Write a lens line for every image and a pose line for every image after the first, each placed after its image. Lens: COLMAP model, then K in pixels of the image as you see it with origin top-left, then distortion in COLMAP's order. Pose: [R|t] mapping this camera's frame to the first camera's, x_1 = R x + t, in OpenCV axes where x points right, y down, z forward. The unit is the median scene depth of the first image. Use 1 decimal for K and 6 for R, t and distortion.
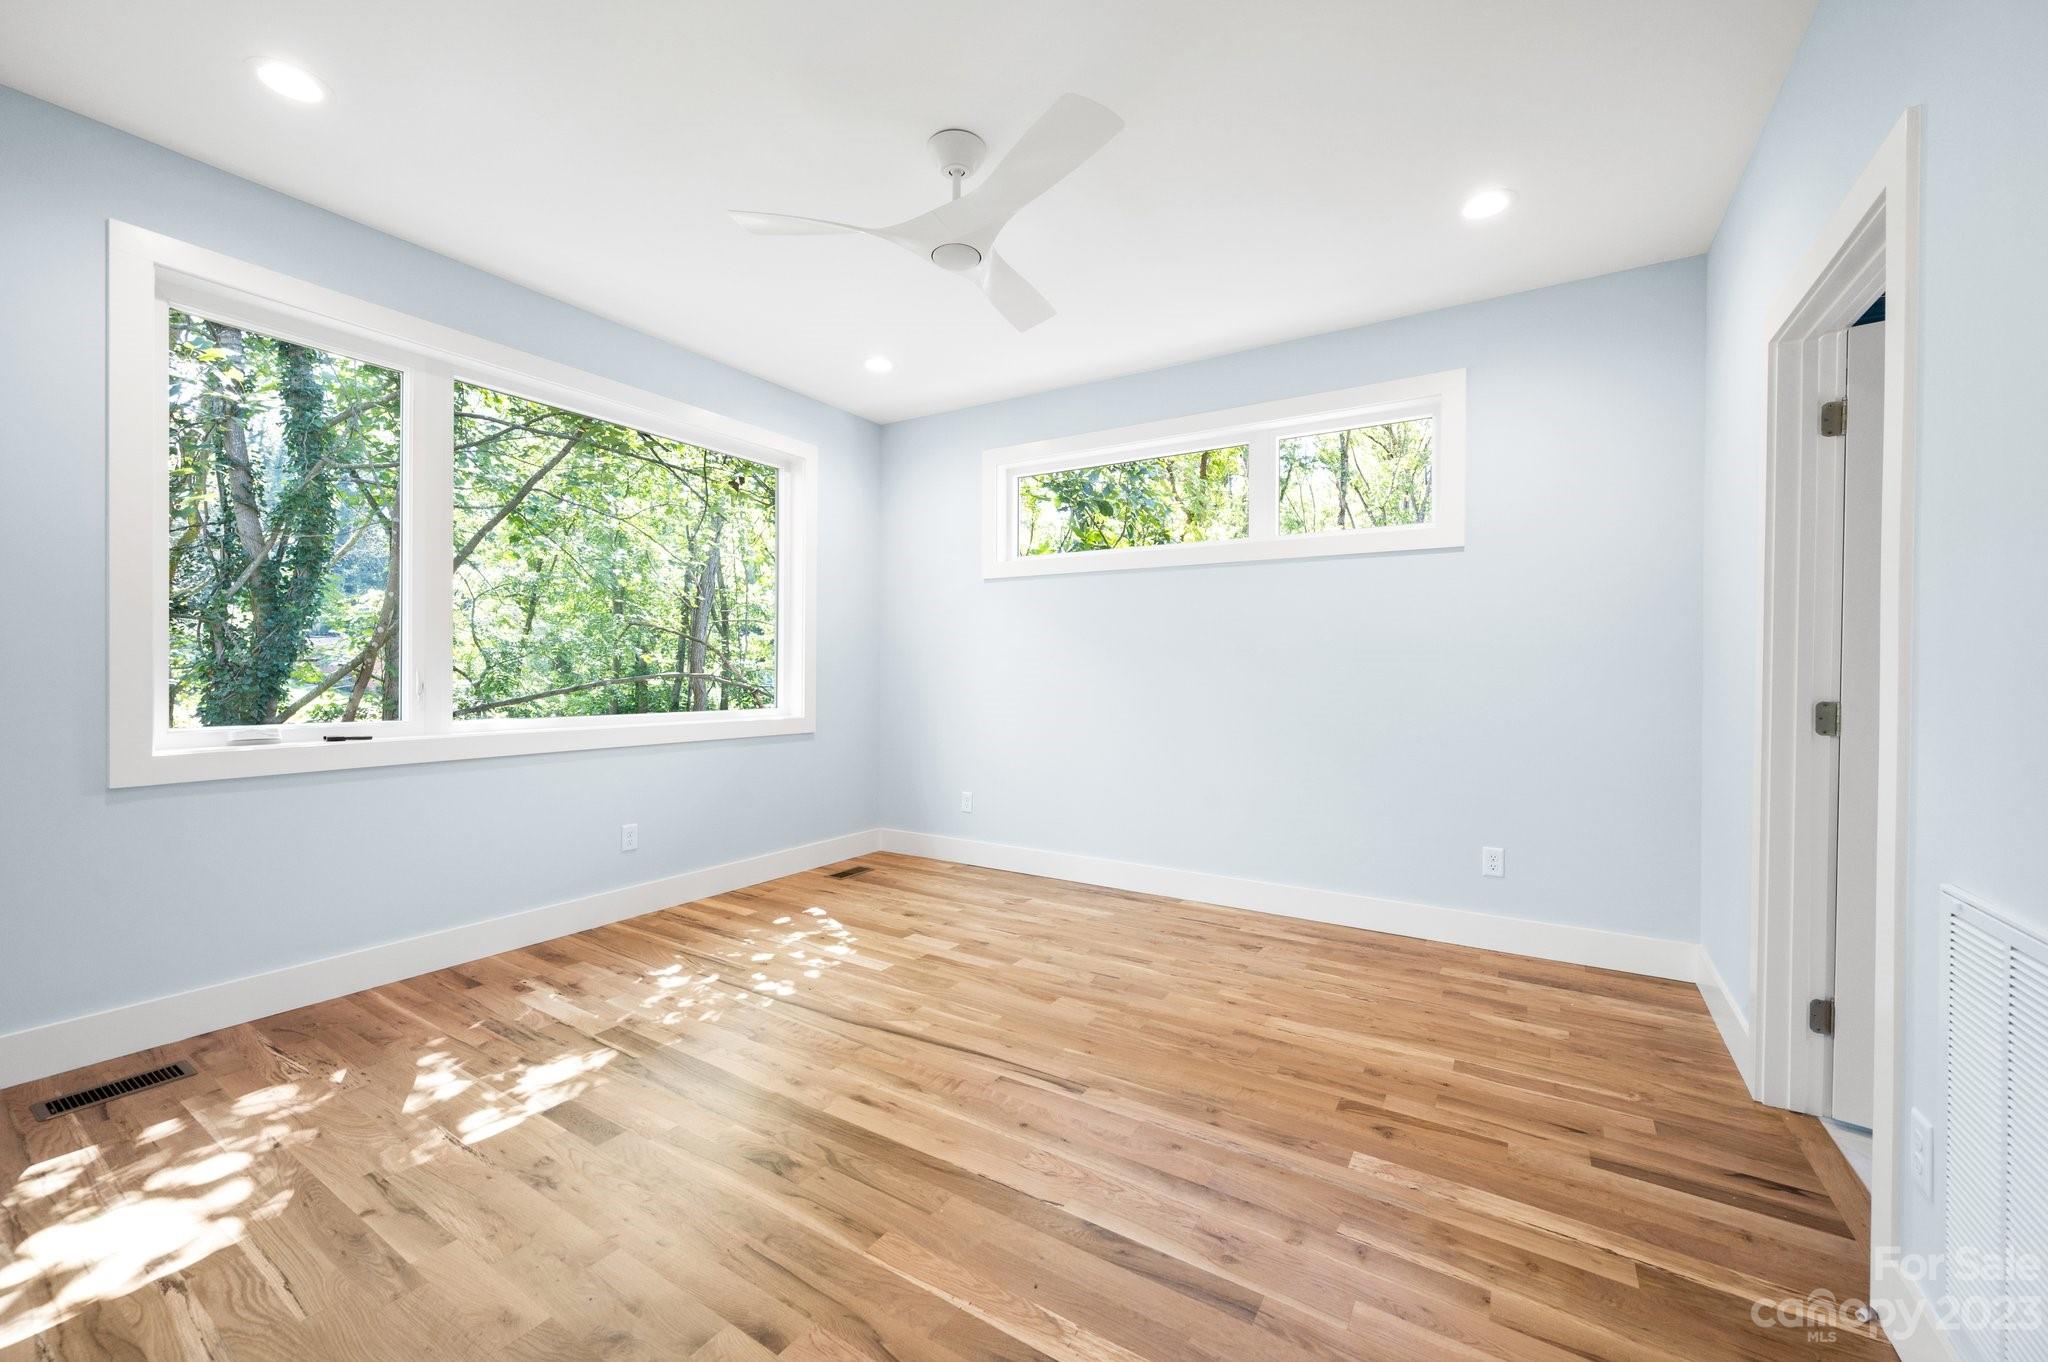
lens RADIAL K [[804.8, 0, 1018.6], [0, 804.8, 676.3], [0, 0, 1]] dist [-0.003313, 0.000539]
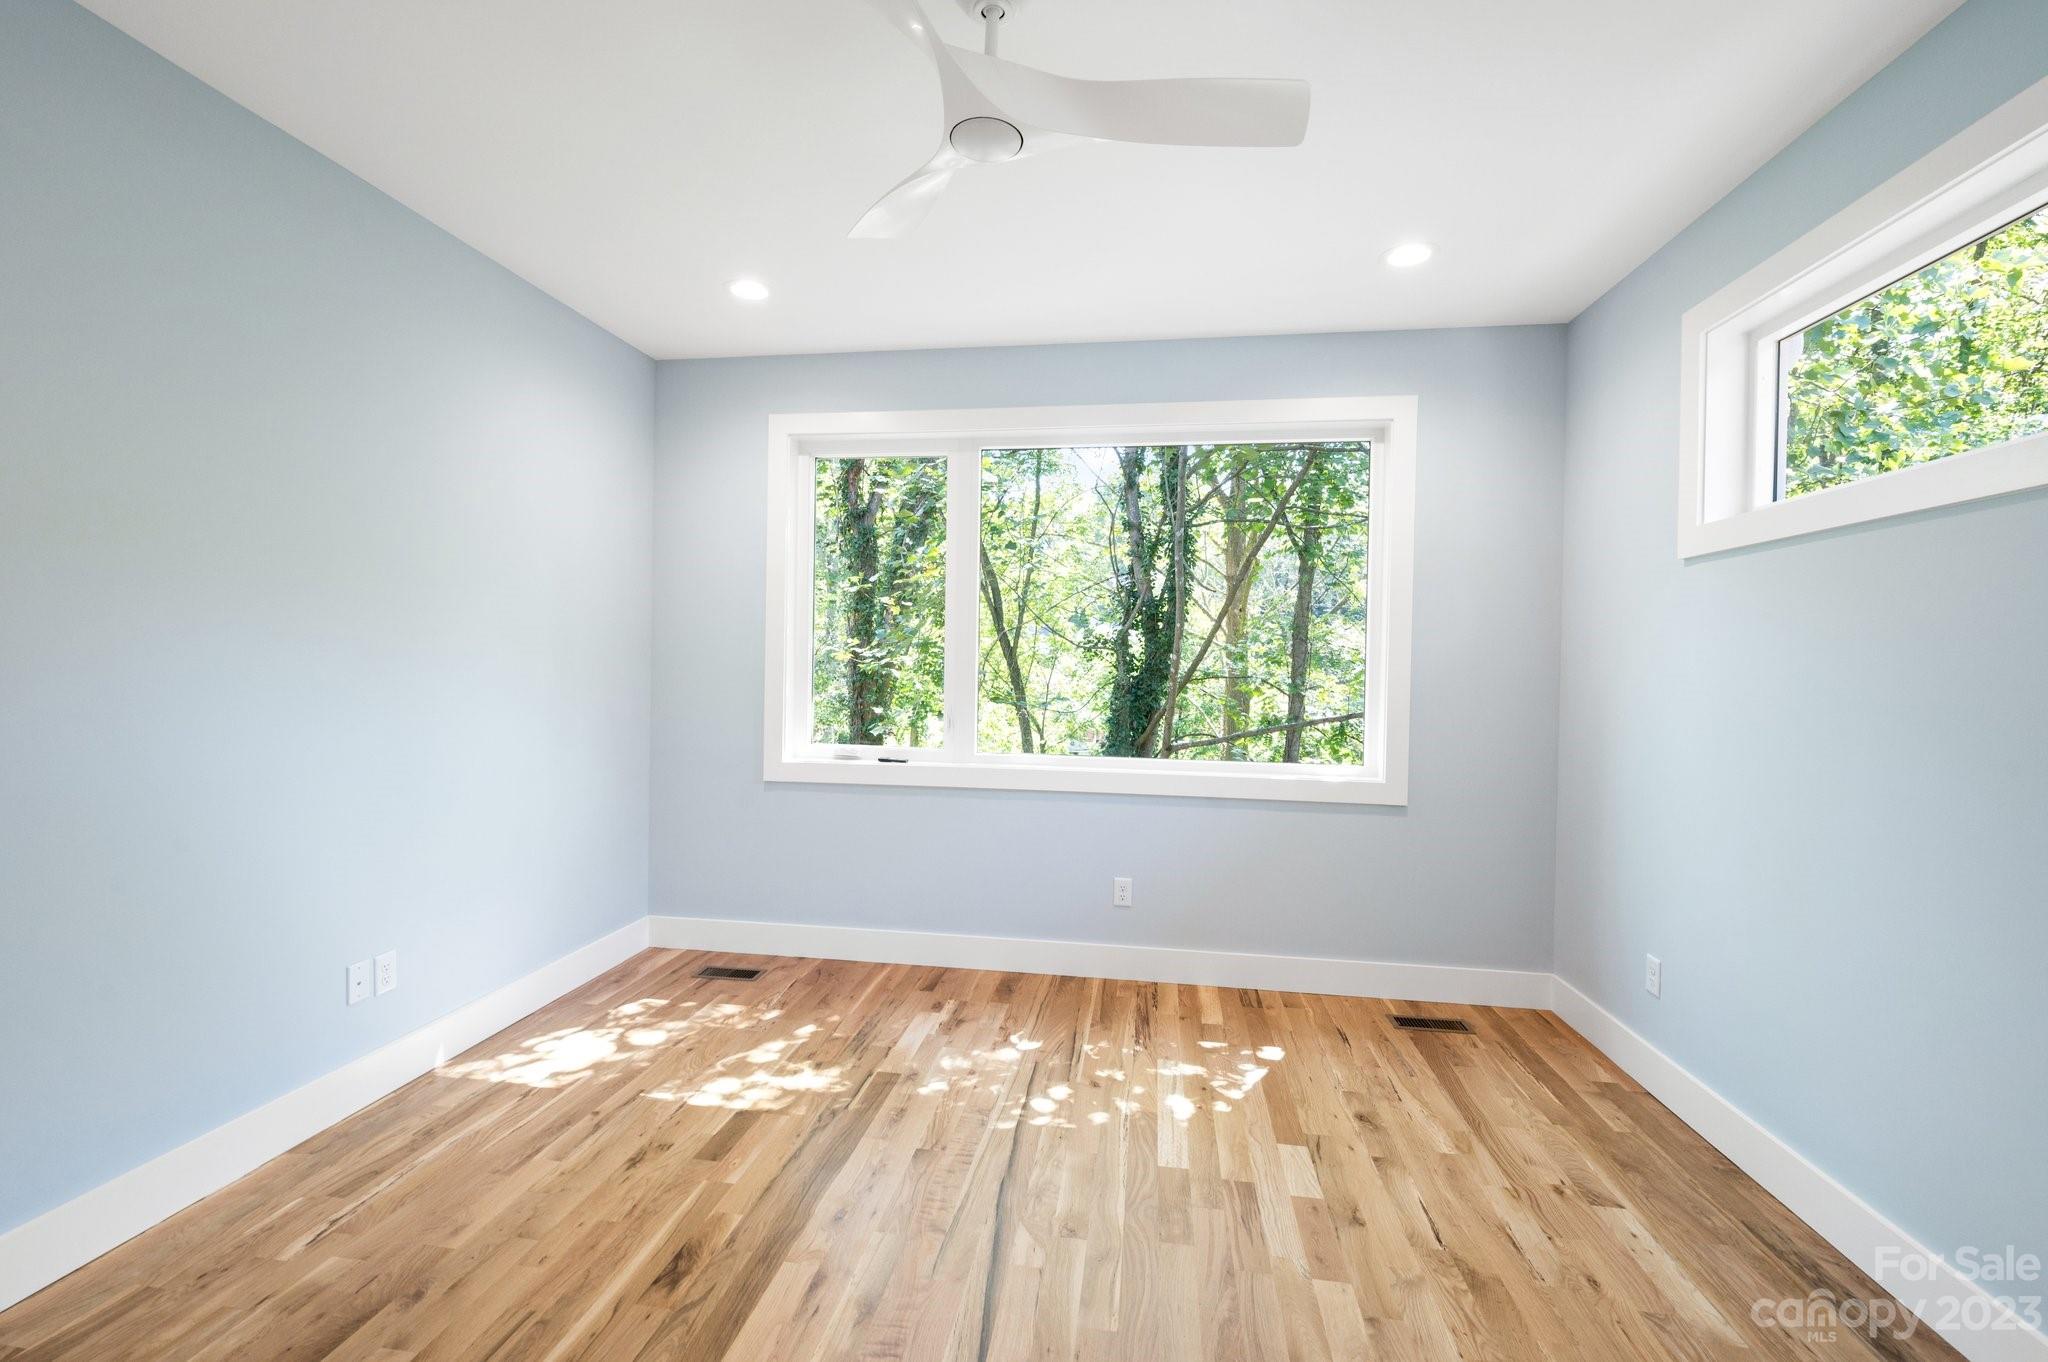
lens RADIAL K [[886.1, 0, 1018.7], [0, 886.1, 674.7], [0, 0, 1]] dist [-0.000783, -0.000090]
pose [[0.394351, 0.008465, -0.918921, 0.474527], [-0.018901, 0.999821, 0.001099, -0.056500], [0.918765, 0.016935, 0.394440, 0.569274]]
